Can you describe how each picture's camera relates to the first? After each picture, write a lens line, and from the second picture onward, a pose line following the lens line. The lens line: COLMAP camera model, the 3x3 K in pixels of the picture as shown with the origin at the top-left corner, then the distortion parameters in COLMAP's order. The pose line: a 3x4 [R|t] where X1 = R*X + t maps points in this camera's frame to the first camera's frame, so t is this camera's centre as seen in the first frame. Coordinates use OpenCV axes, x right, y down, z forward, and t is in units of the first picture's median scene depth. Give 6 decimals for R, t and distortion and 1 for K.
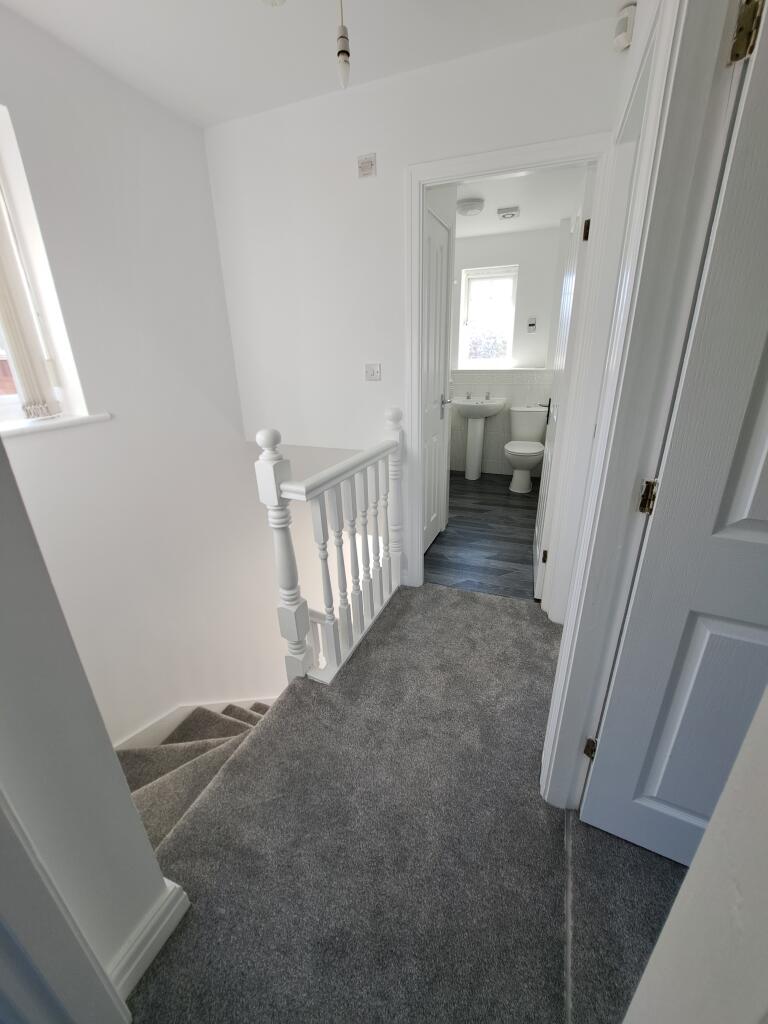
lens RADIAL K [[405.9, 0, 384.0], [0, 405.9, 512.0], [0, 0, 1]] dist [-0.000127, -0.000164]
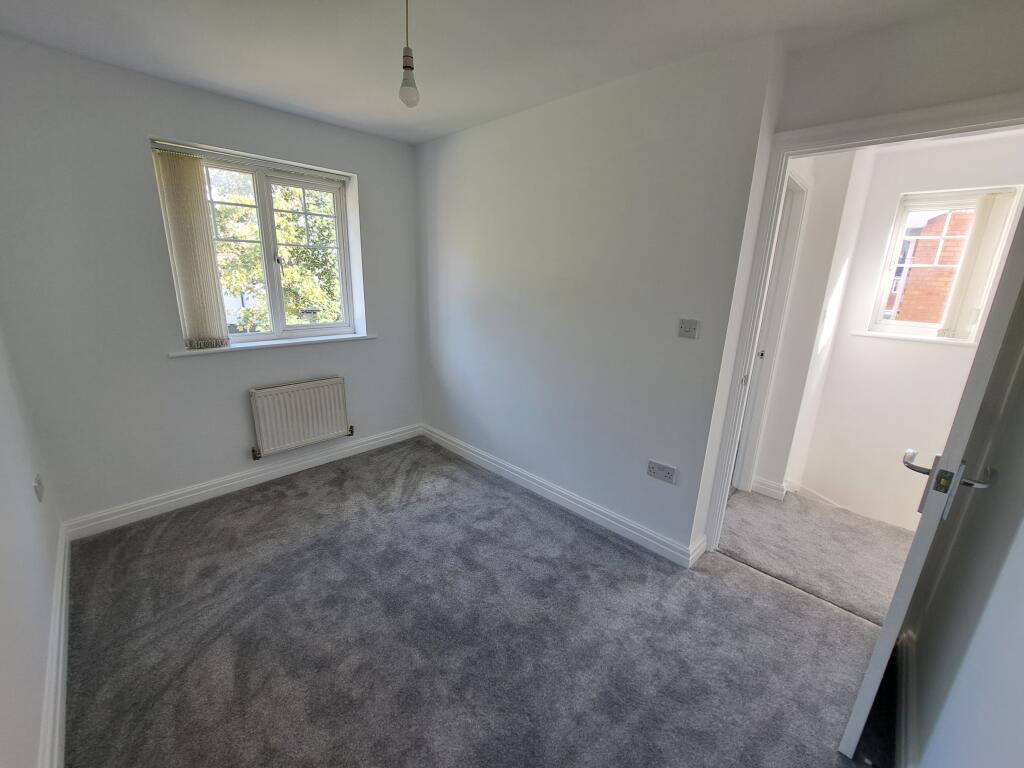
lens RADIAL K [[405.9, 0, 516.5], [0, 405.9, 381.2], [0, 0, 1]] dist [-0.000127, -0.000164]
pose [[-0.364623, 0.255402, -0.895444, 1.242379], [-0.360910, 0.847713, 0.388750, -0.057653], [0.858367, 0.464922, -0.216918, -0.154359]]
